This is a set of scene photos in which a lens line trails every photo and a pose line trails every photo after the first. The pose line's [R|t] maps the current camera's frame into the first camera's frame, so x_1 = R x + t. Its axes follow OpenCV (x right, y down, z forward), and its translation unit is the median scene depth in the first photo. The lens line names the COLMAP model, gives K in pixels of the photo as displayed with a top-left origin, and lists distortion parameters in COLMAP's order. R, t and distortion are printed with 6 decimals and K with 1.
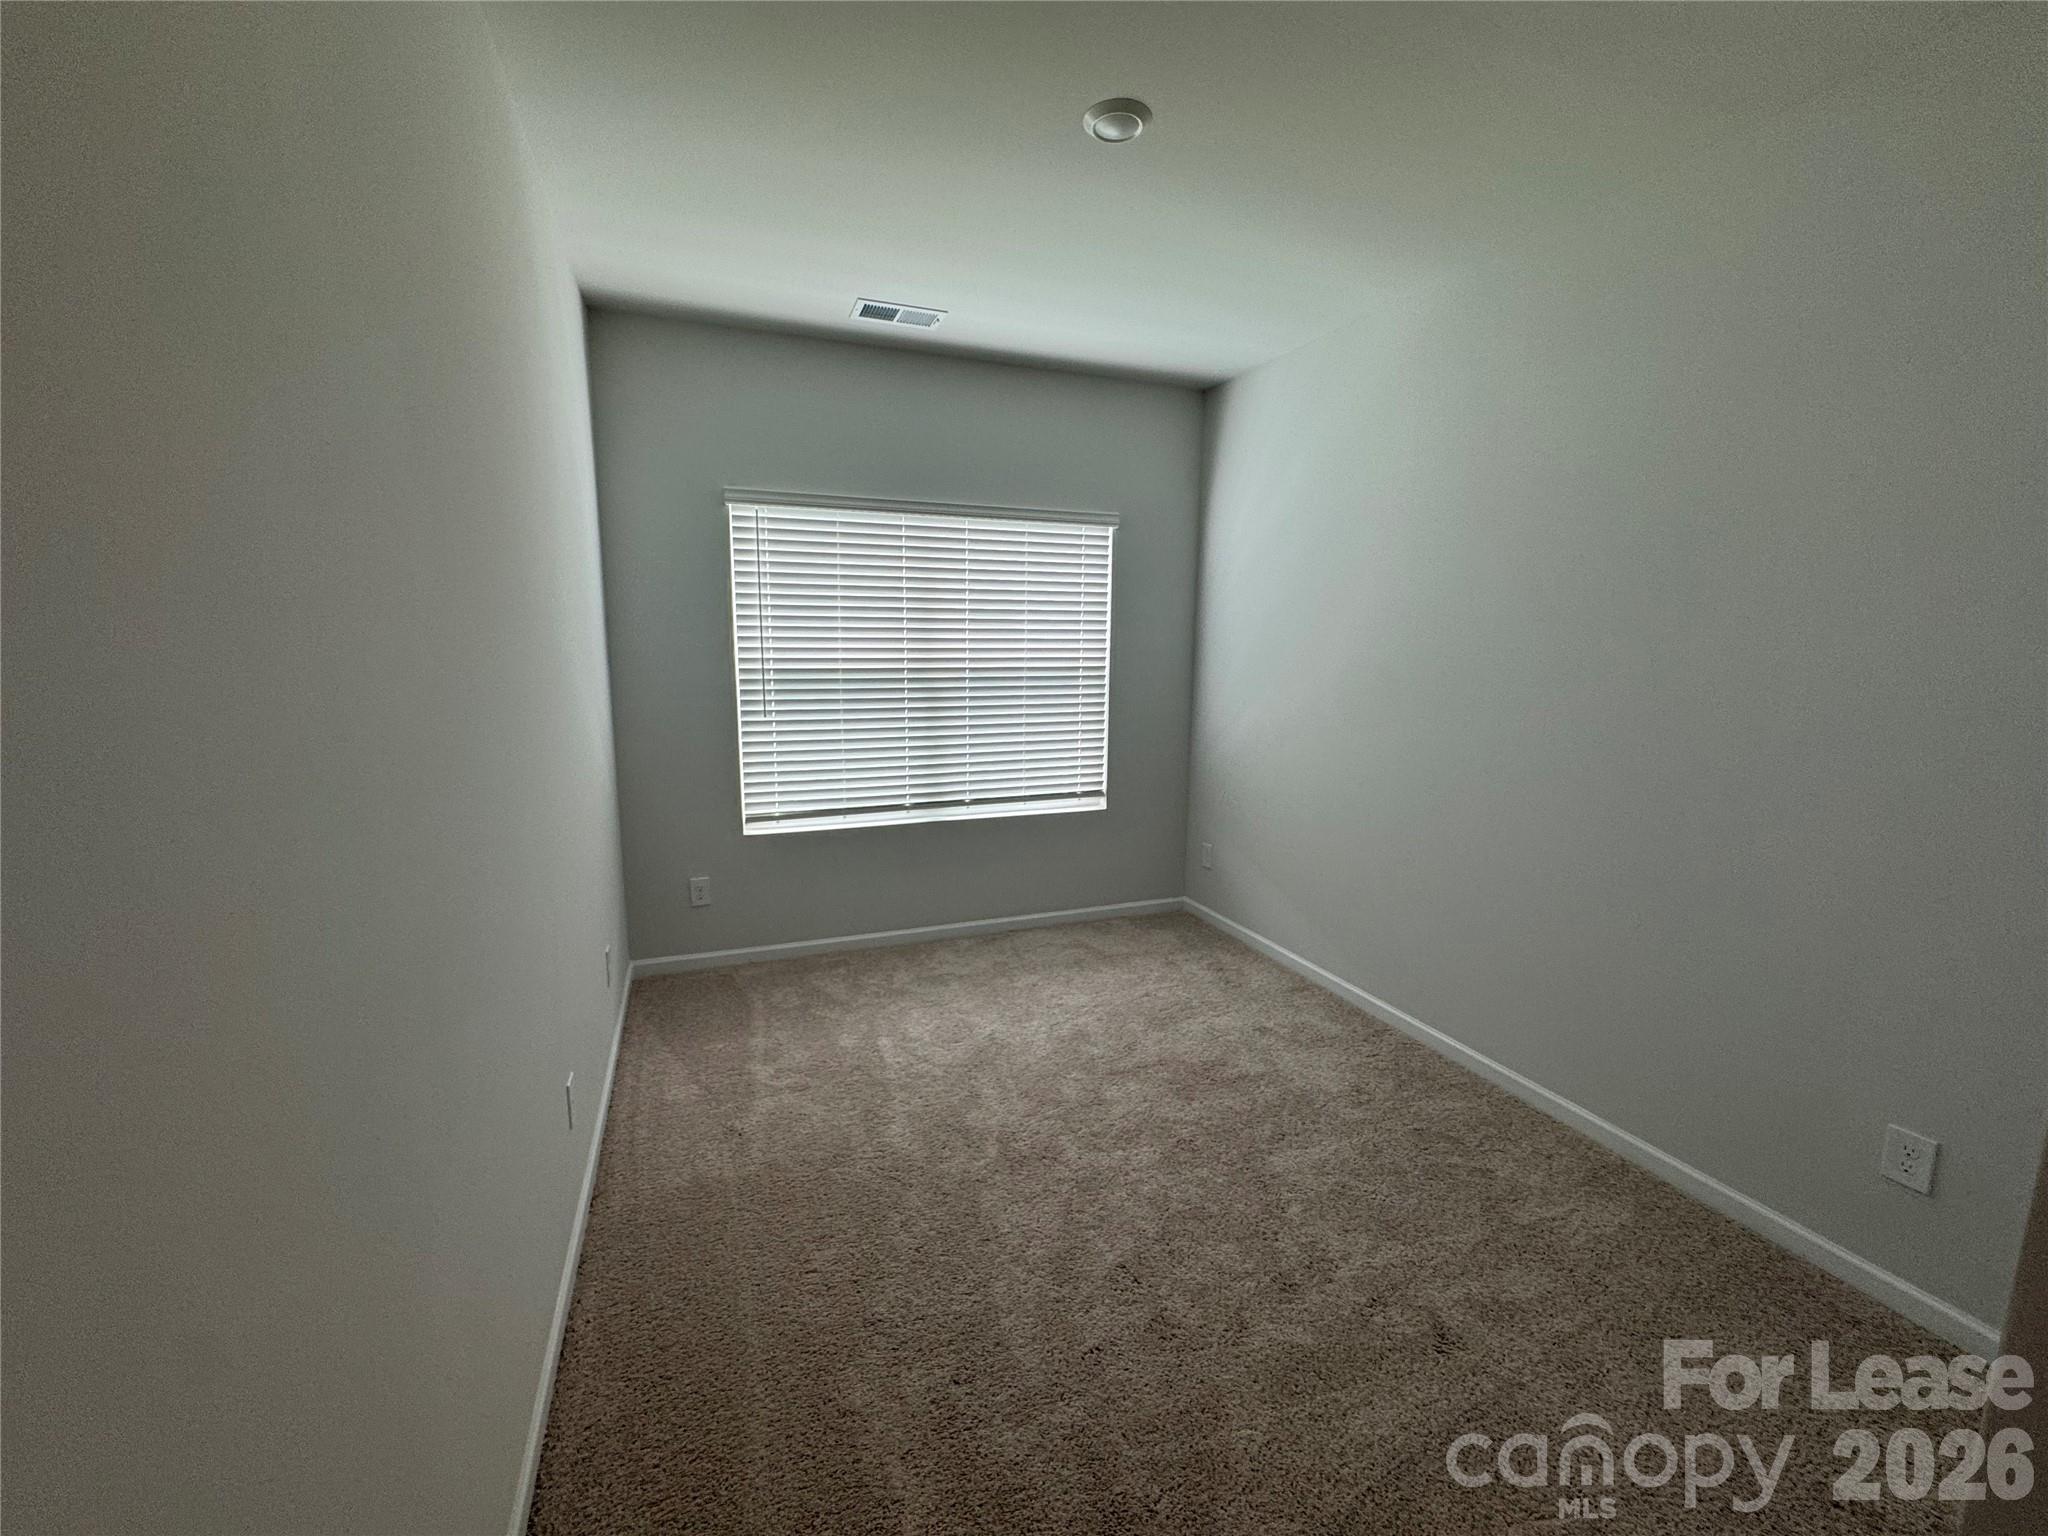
lens RADIAL K [[820.3, 0, 1010.0], [0, 820.3, 763.8], [0, 0, 1]] dist [-0.000137, -0.000257]
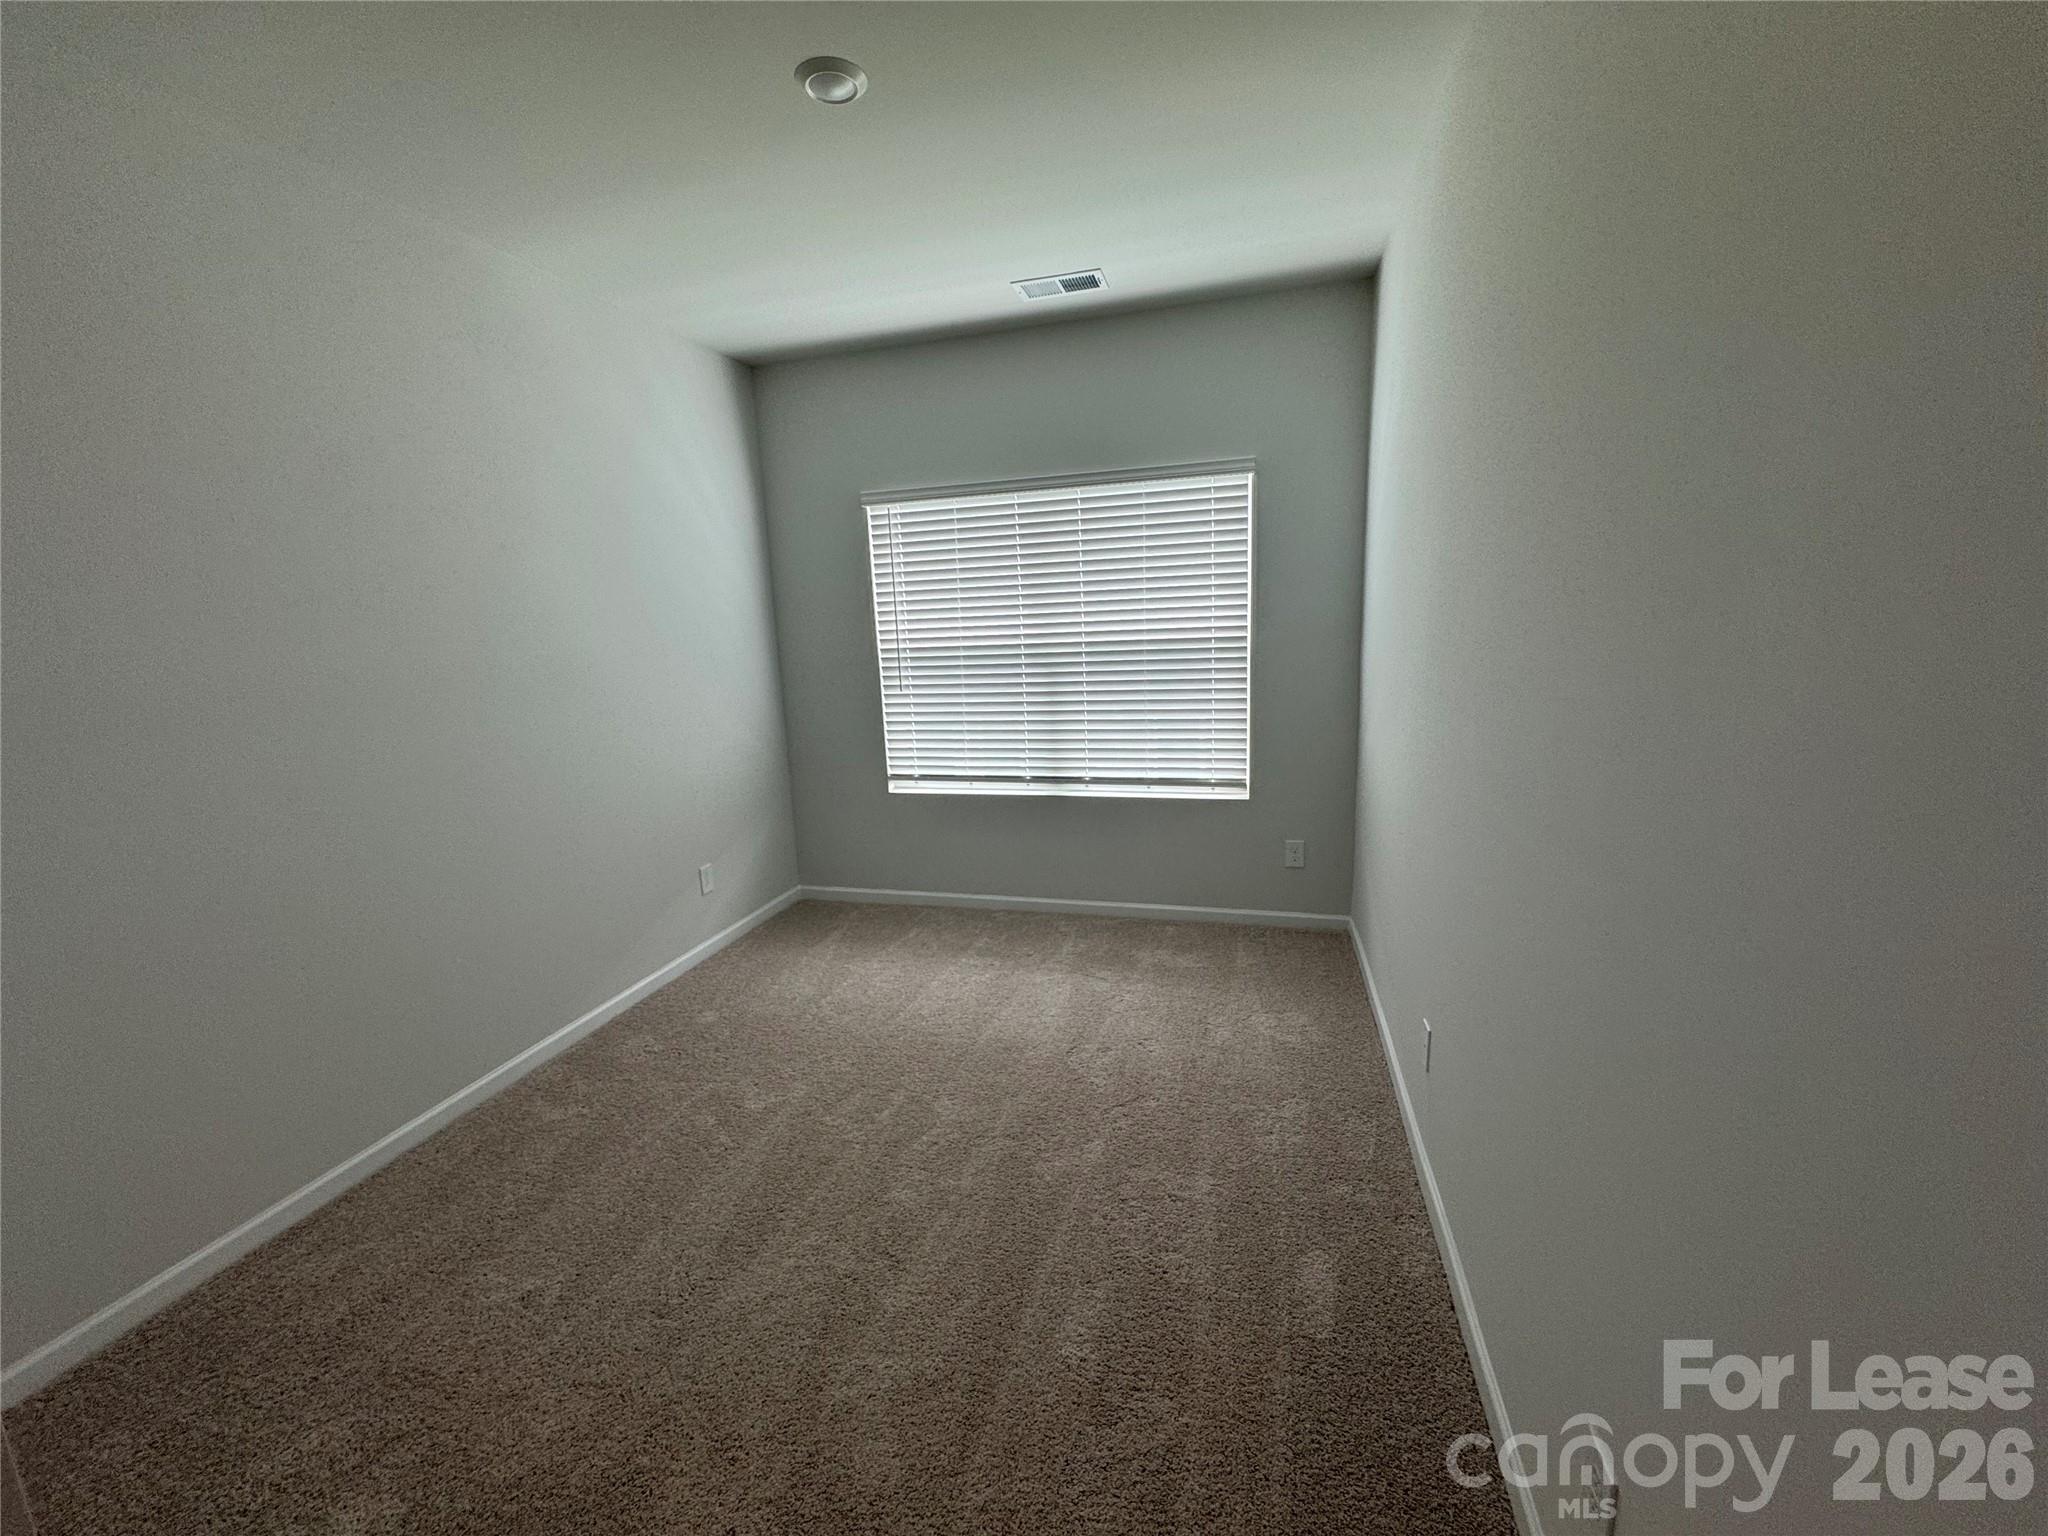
lens RADIAL K [[820.3, 0, 1010.0], [0, 820.3, 763.8], [0, 0, 1]] dist [-0.000137, -0.000257]
pose [[0.803260, 0.066509, -0.591904, 0.476330], [-0.041967, 0.997596, 0.055141, -0.023419], [0.594148, -0.019452, 0.804120, 0.163549]]
